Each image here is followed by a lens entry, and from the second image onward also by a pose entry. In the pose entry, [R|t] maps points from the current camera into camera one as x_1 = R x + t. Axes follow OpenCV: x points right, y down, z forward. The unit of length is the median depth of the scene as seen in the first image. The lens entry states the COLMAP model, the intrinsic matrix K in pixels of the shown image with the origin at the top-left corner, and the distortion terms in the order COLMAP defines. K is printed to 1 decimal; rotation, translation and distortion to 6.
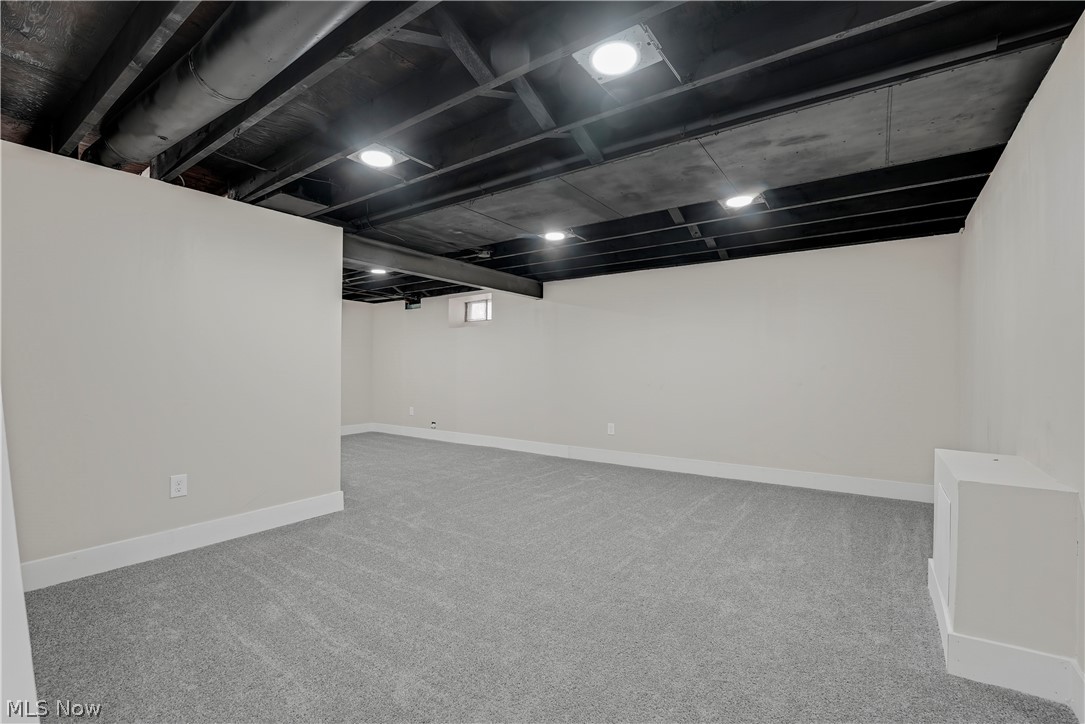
lens RADIAL K [[467.5, 0, 541.9], [0, 467.5, 369.3], [0, 0, 1]] dist [-0.029957, 0.001233]
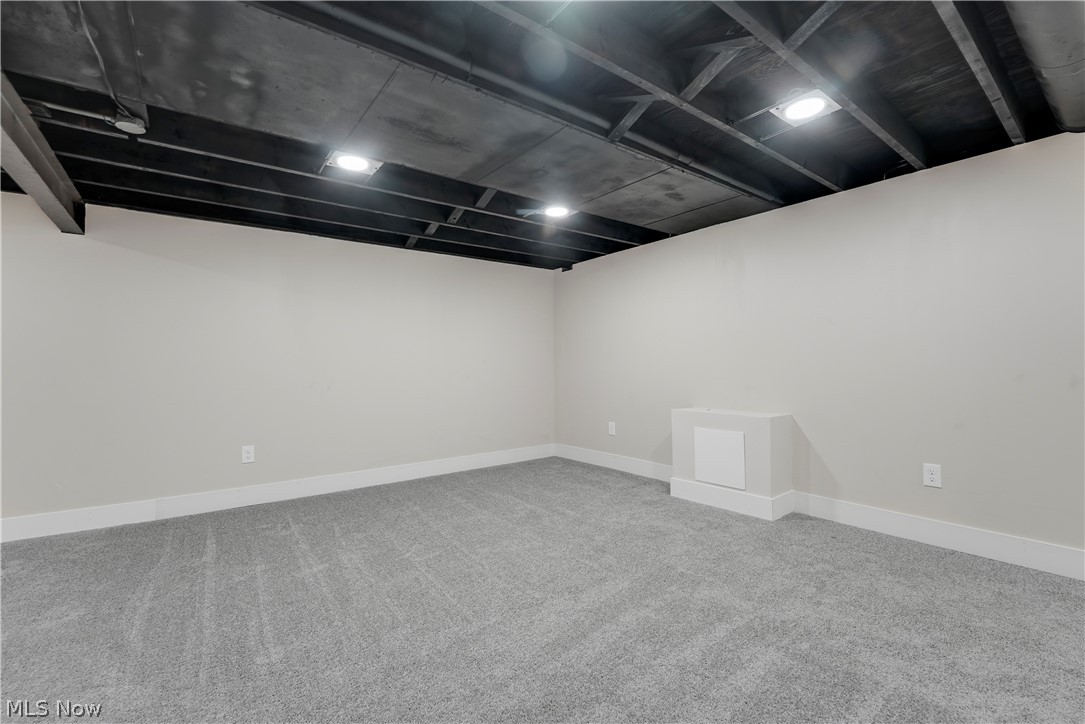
lens RADIAL K [[470.8, 0, 542.5], [0, 470.8, 362.0], [0, 0, 1]] dist [-0.042160, 0.000156]
pose [[0.299239, -0.000919, 0.954178, -0.544379], [0.011439, 0.999931, -0.002625, 0.000490], [-0.954110, 0.011700, 0.299228, 0.580464]]
